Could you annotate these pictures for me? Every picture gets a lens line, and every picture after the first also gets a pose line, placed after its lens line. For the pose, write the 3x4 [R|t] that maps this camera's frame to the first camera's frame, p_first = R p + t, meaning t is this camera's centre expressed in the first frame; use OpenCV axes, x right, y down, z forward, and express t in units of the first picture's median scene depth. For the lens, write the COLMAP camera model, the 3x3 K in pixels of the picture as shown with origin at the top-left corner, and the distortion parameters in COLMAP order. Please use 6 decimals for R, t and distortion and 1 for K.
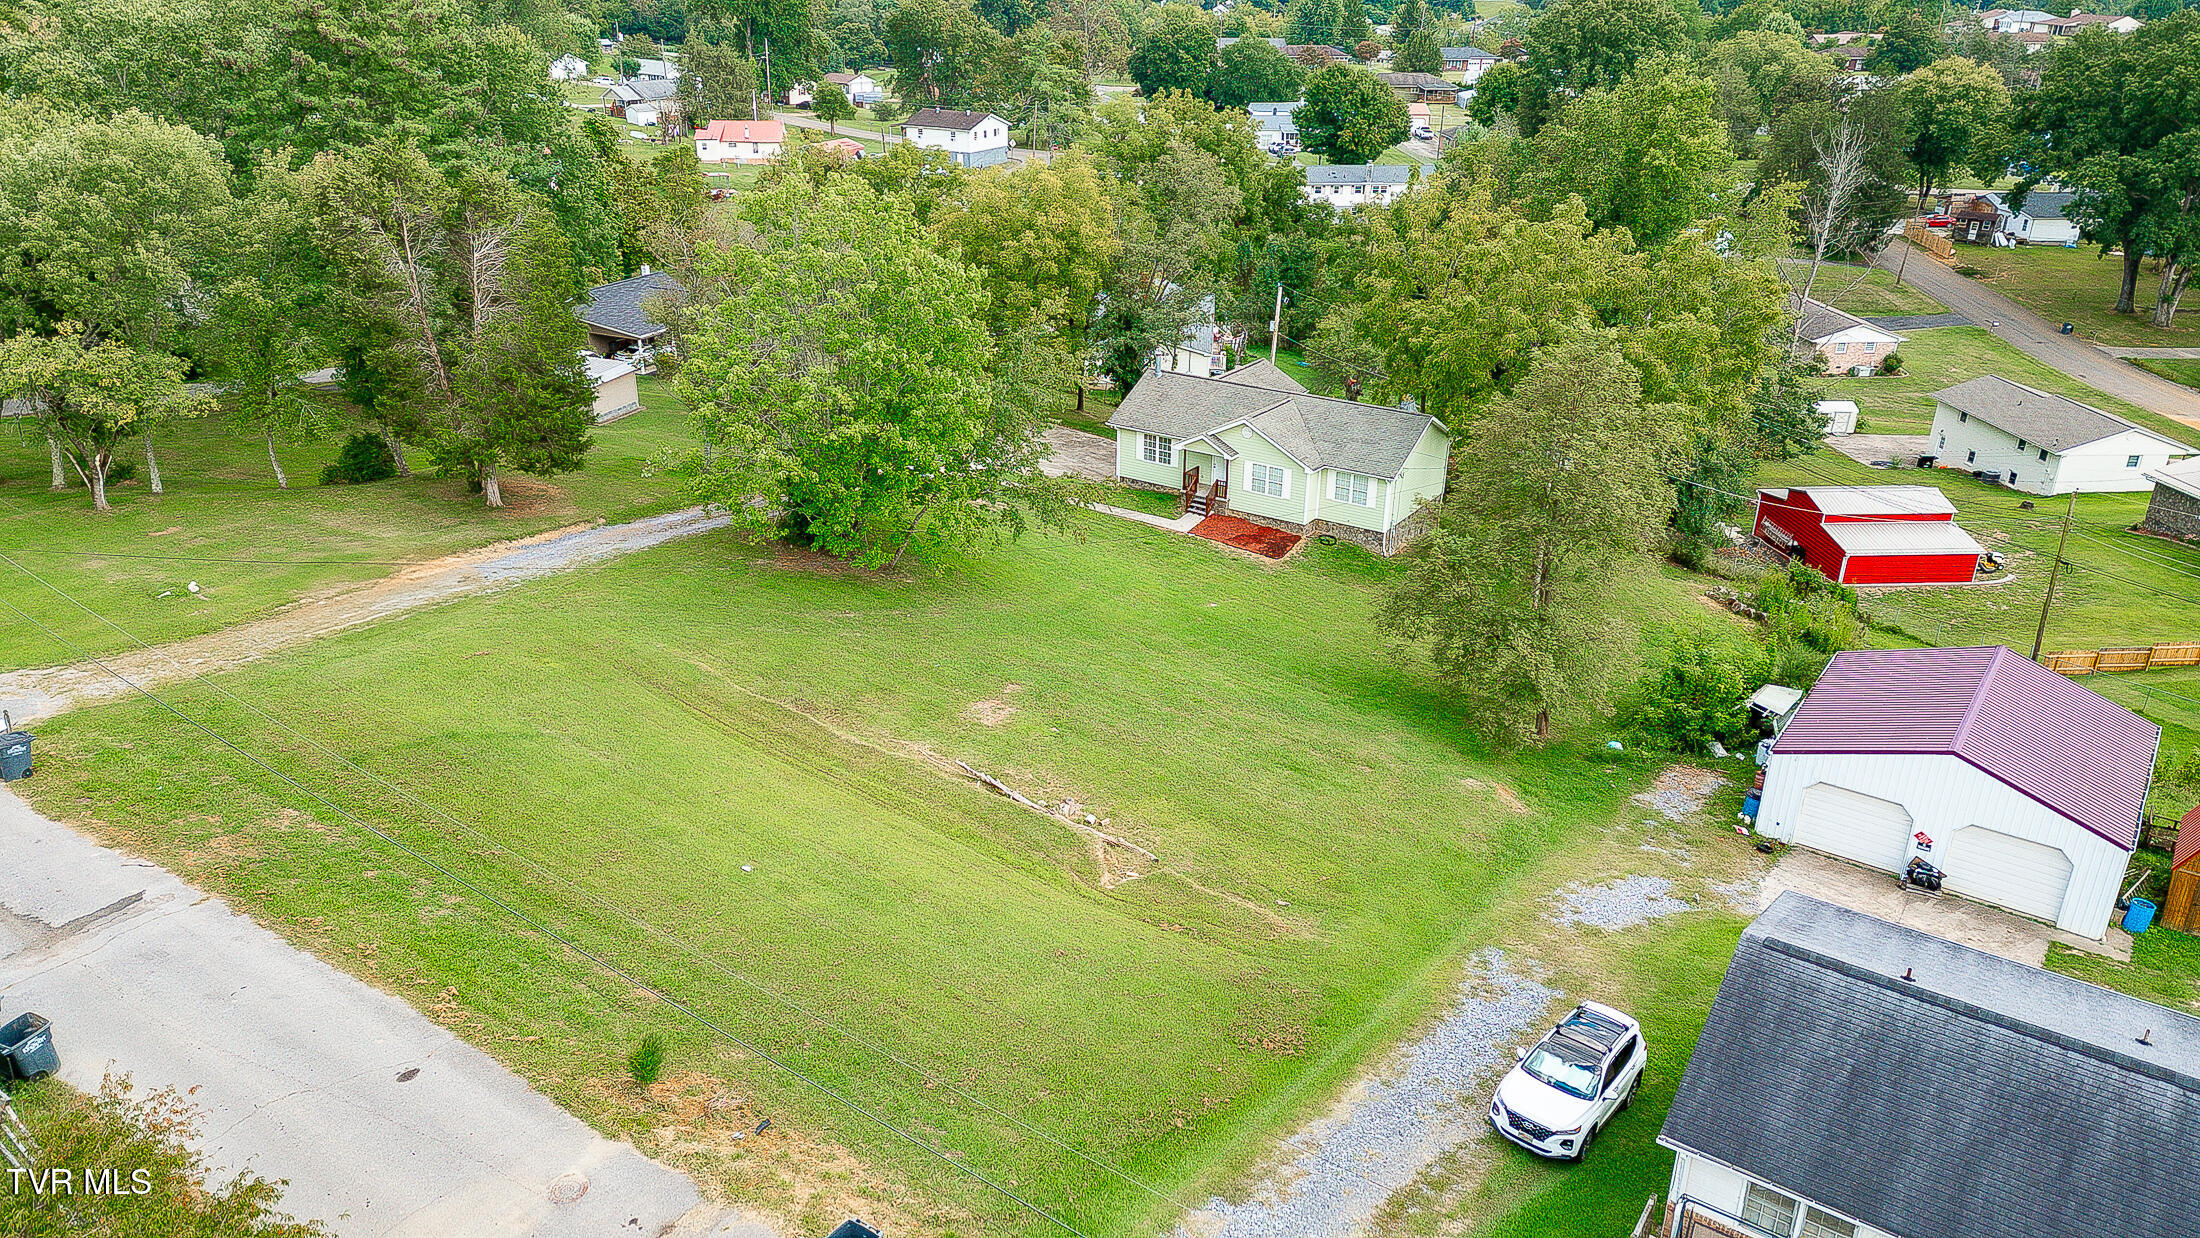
lens RADIAL K [[1480.1, 0, 1100.0], [0, 1480.1, 619.0], [0, 0, 1]] dist [0.080832, -0.047637]
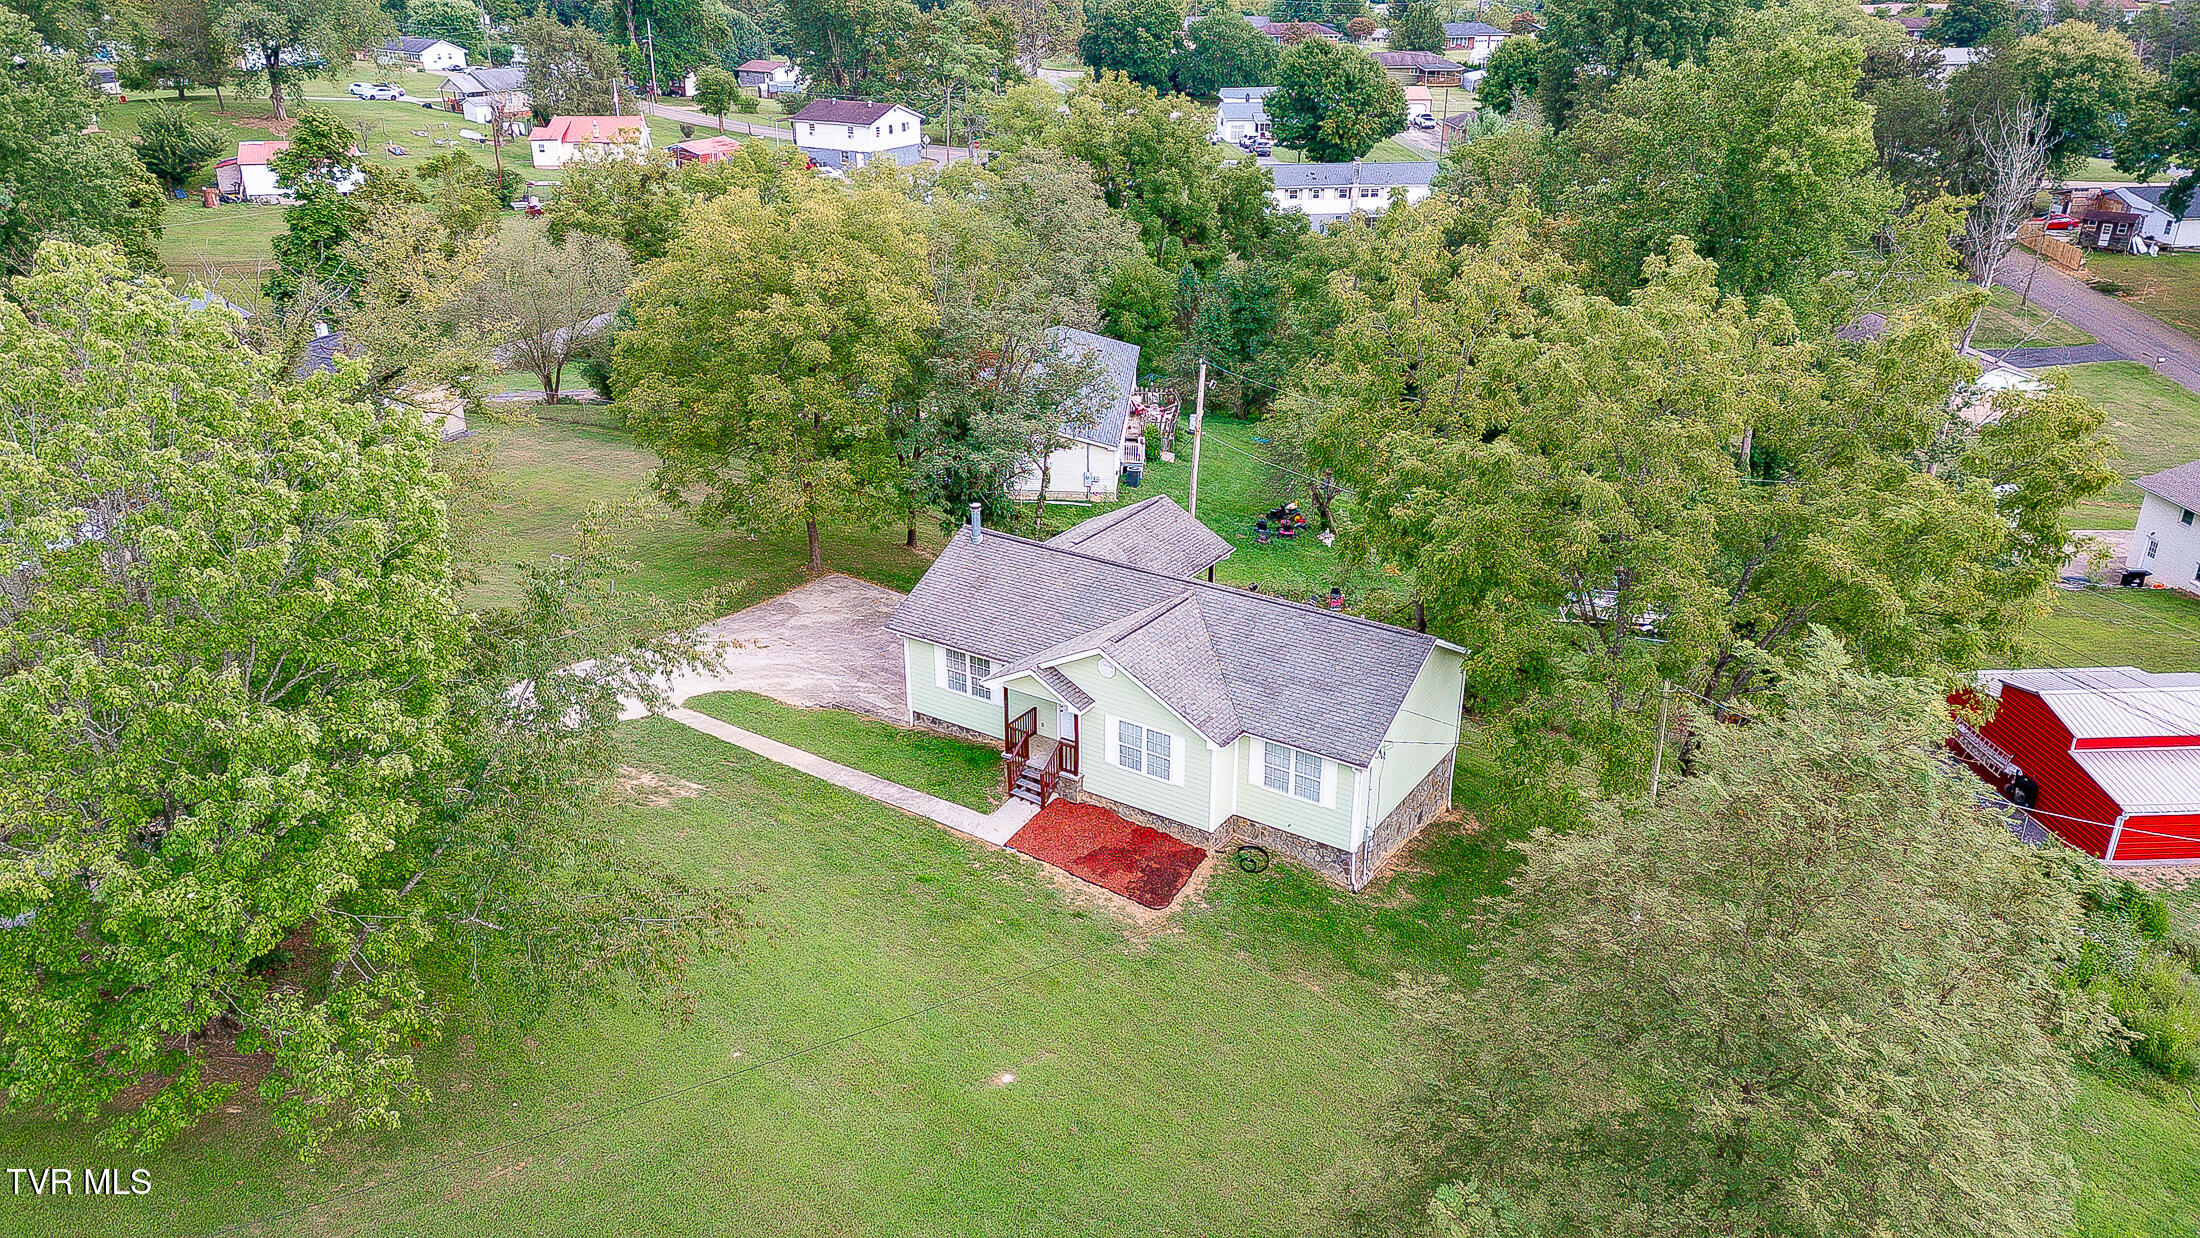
lens RADIAL K [[1527.2, 0, 1100.0], [0, 1527.2, 620.3], [0, 0, 1]] dist [0.083501, -0.055503]
pose [[0.999920, -0.012646, 0.000244, 0.041042], [0.012647, 0.999917, -0.002276, -0.060354], [-0.000215, 0.002279, 0.999997, 0.179125]]
